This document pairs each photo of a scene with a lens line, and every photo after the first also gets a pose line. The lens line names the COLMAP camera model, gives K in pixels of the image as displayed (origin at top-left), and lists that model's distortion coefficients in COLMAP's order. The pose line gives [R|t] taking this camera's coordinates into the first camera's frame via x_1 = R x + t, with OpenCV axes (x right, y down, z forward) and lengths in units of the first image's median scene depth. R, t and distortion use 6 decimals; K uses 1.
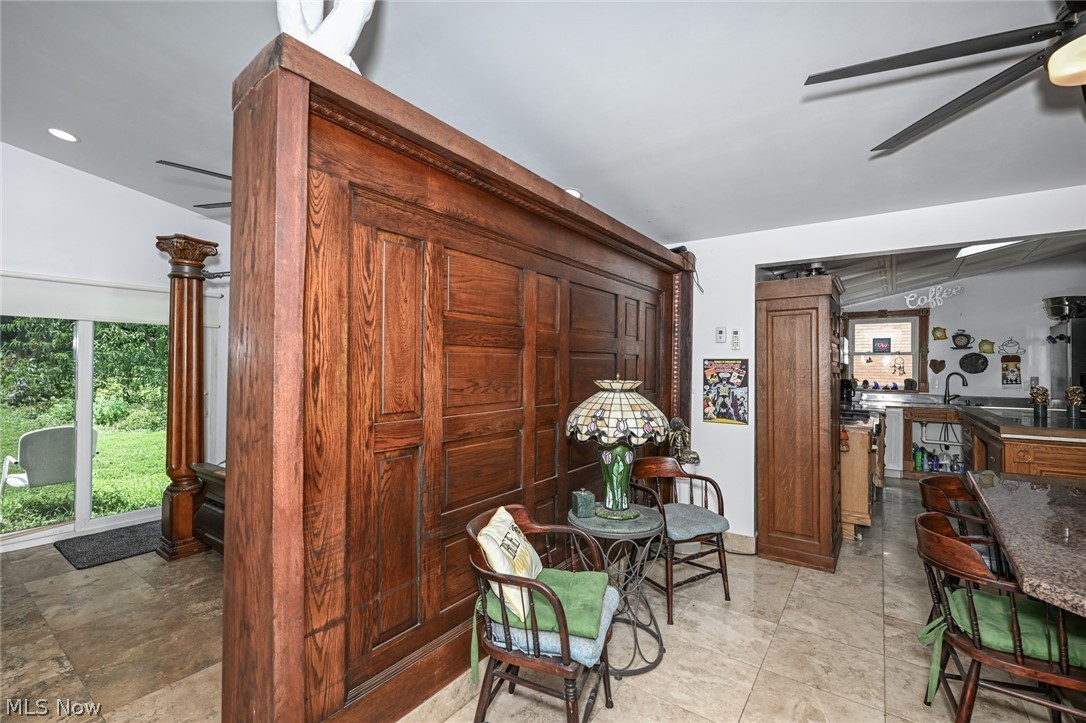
lens RADIAL K [[470.7, 0, 542.6], [0, 470.7, 362.0], [0, 0, 1]] dist [-0.001639, -0.000518]
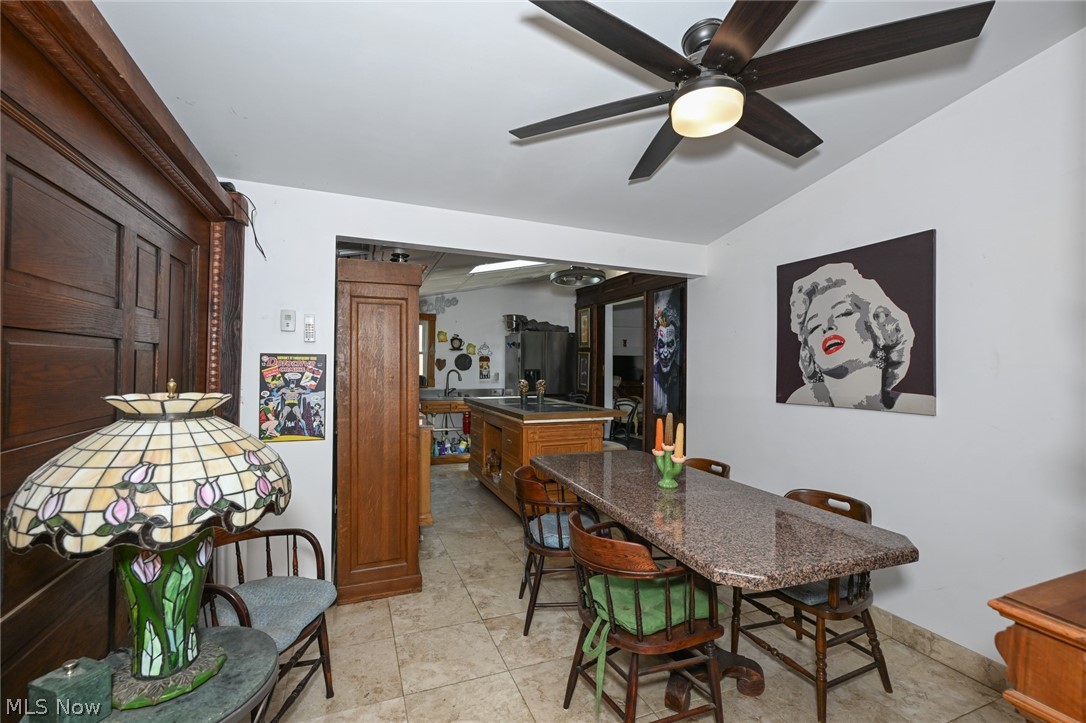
lens RADIAL K [[470.7, 0, 543.4], [0, 470.7, 363.8], [0, 0, 1]] dist [-0.001639, -0.000518]
pose [[0.532911, 0.005998, 0.846150, -0.029295], [-0.015142, 0.999882, 0.002449, 0.001313], [-0.846036, -0.014118, 0.532939, 0.303236]]
